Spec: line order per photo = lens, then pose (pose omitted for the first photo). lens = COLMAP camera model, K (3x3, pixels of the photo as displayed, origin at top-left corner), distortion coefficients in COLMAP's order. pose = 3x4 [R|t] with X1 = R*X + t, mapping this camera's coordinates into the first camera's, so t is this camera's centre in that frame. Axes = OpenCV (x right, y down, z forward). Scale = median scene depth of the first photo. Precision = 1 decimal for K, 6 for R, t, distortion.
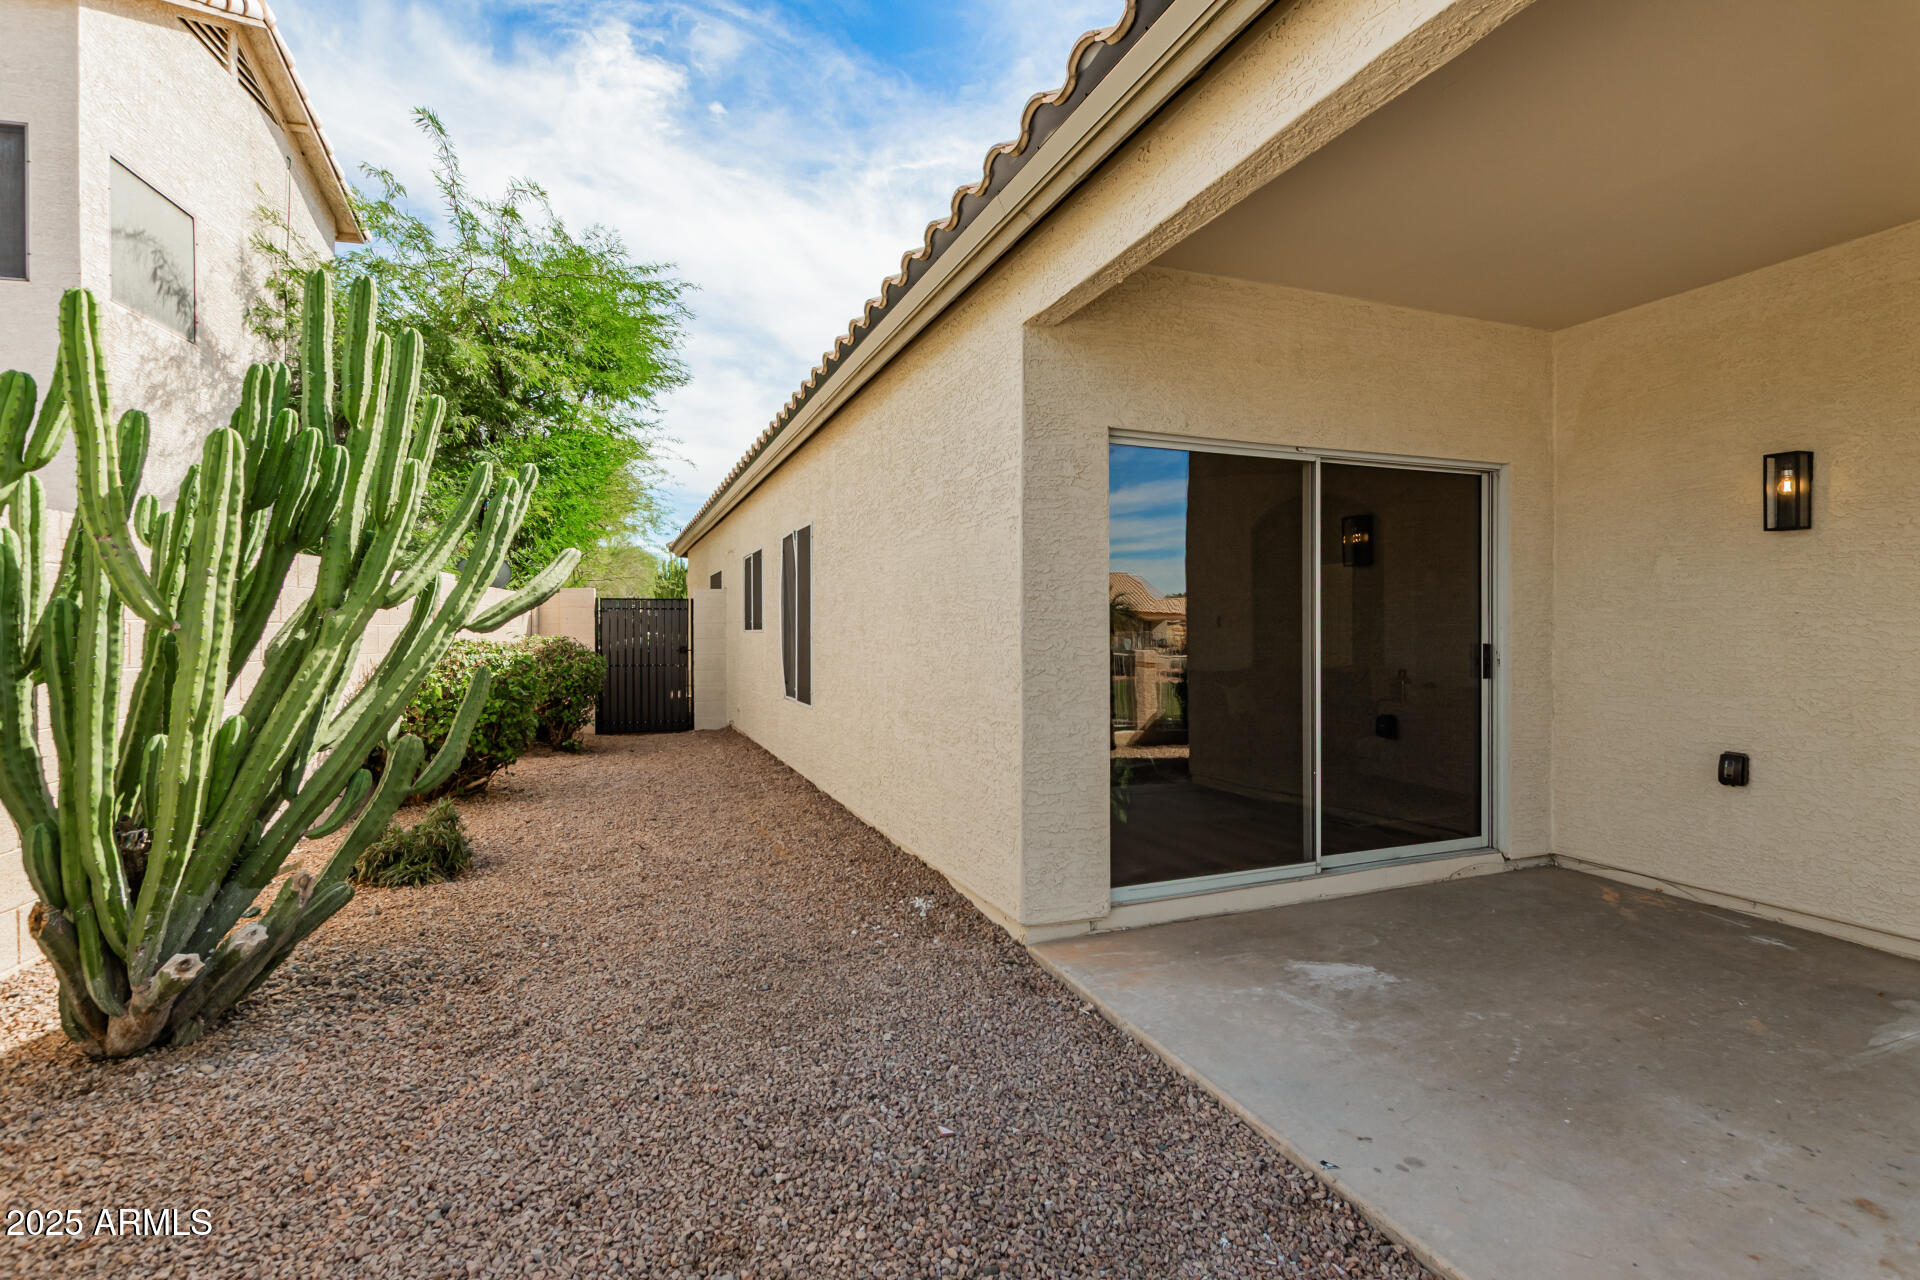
lens RADIAL K [[890.4, 0, 974.5], [0, 890.4, 614.3], [0, 0, 1]] dist [0.010833, -0.000093]
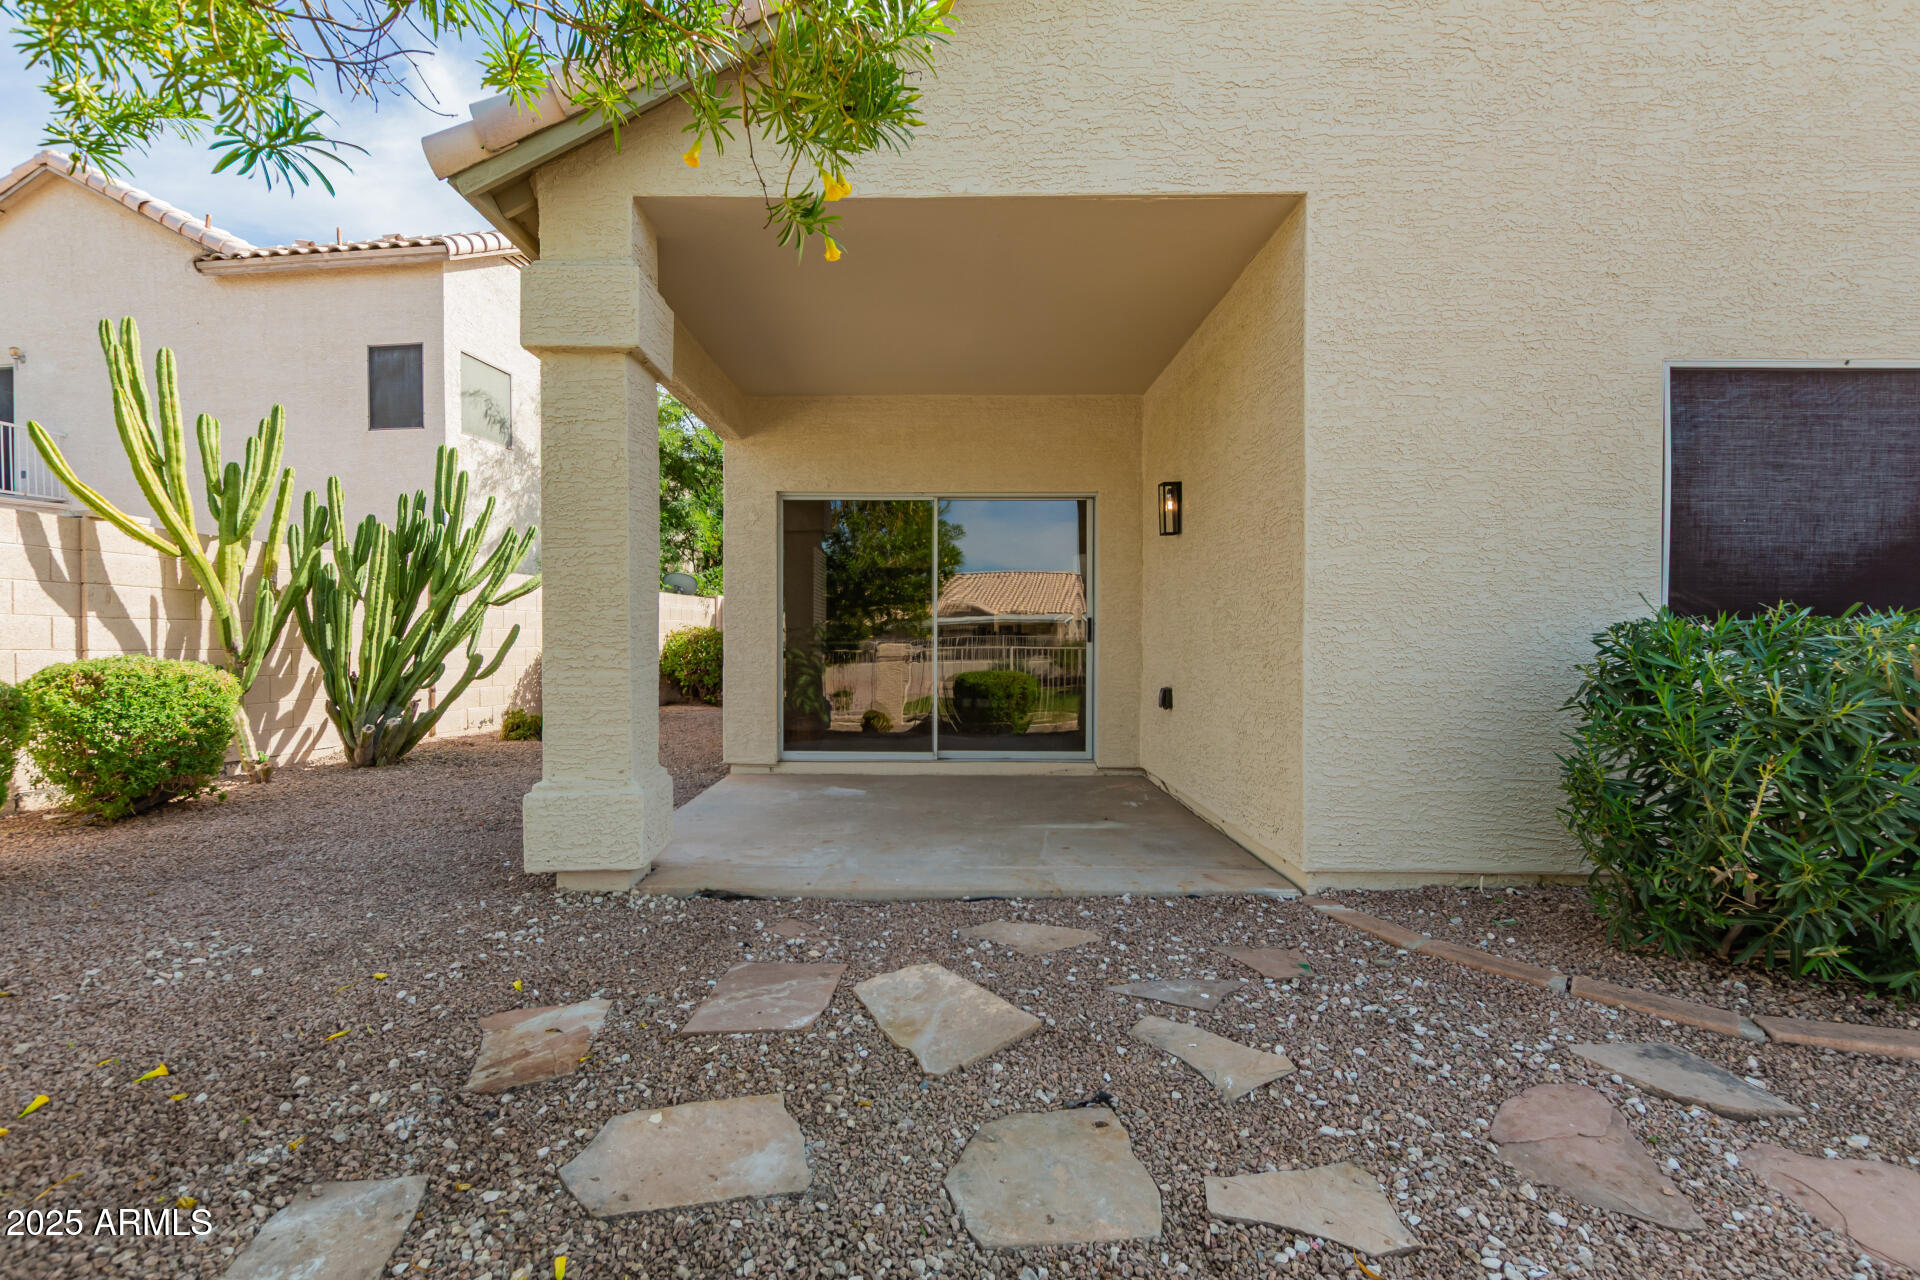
lens RADIAL K [[890.4, 0, 948.9], [0, 890.4, 647.0], [0, 0, 1]] dist [0.010833, -0.000093]
pose [[0.926244, 0.011091, -0.376761, 0.935456], [-0.004192, 0.999808, 0.019127, 0.054696], [0.376901, -0.016137, 0.926113, -0.430877]]
